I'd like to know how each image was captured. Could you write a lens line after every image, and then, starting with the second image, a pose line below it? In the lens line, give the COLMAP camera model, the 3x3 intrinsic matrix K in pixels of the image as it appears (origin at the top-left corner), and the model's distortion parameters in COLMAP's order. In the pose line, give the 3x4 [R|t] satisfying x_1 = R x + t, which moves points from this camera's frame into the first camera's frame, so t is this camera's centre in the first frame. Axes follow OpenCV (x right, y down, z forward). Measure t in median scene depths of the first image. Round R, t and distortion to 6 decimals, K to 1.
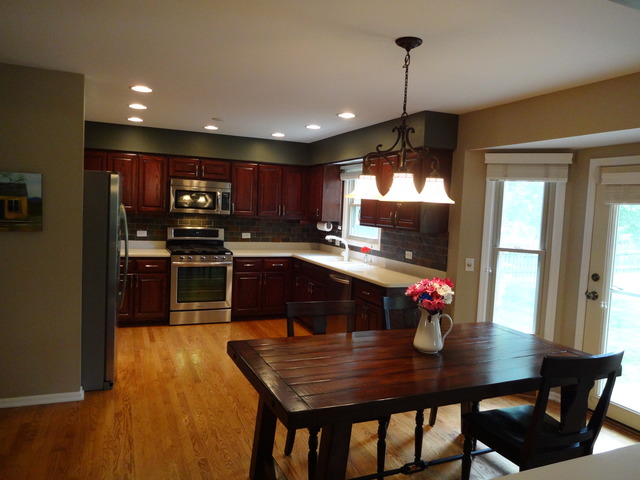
lens RADIAL K [[474.0, 0, 338.4], [0, 474.0, 237.1], [0, 0, 1]] dist [-0.018198, 0.011970]
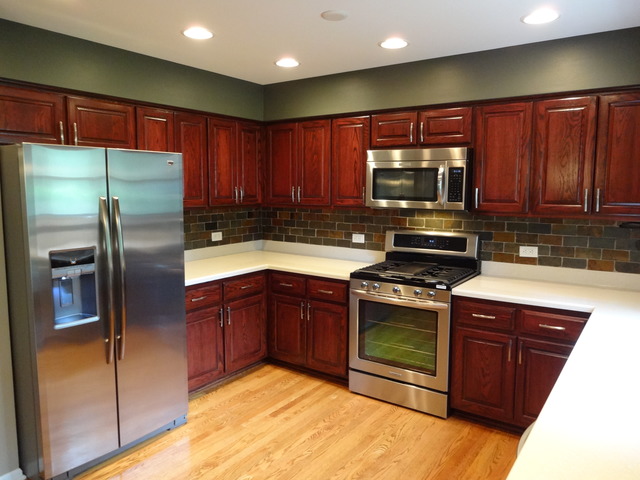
lens RADIAL K [[474.0, 0, 320.8], [0, 474.0, 239.7], [0, 0, 1]] dist [-0.018198, 0.011970]
pose [[0.493426, 0.054034, -0.868108, 0.141297], [-0.033777, 0.998506, 0.042952, -0.033182], [0.869132, 0.008128, 0.494514, 0.631614]]
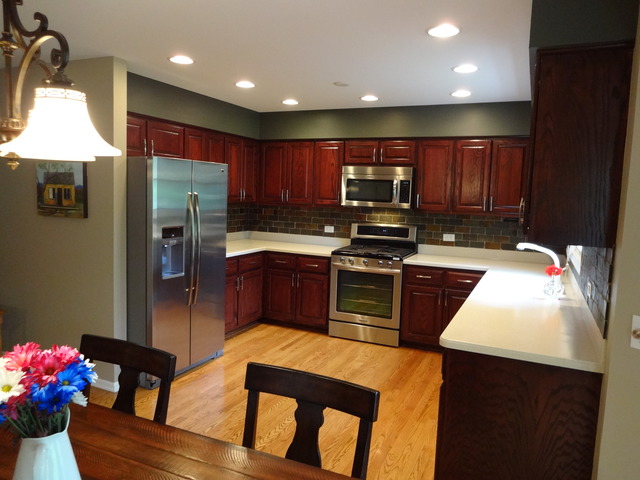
lens RADIAL K [[474.0, 0, 320.7], [0, 474.0, 241.8], [0, 0, 1]] dist [-0.018198, 0.011970]
pose [[0.647068, 0.054203, -0.760503, 0.271632], [-0.050040, 0.998338, 0.028579, -0.008883], [0.760789, 0.019563, 0.648705, 0.402597]]
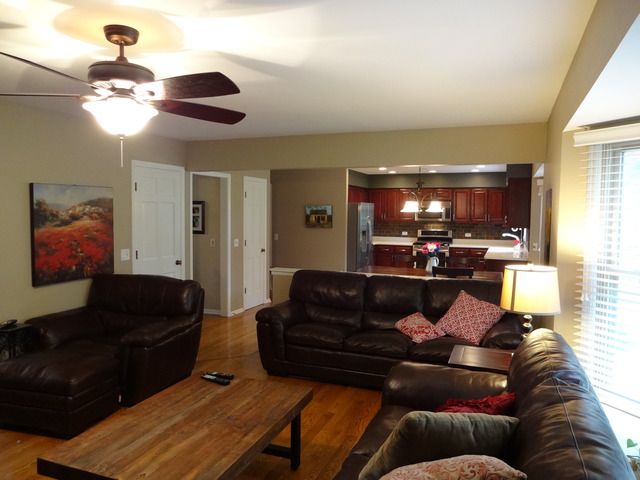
lens RADIAL K [[474.0, 0, 319.6], [0, 474.0, 239.9], [0, 0, 1]] dist [-0.018198, 0.011970]
pose [[0.682928, 0.004053, -0.730474, 0.663673], [-0.021549, 0.999661, -0.014600, 0.050435], [0.730168, 0.025712, 0.682784, -0.439883]]
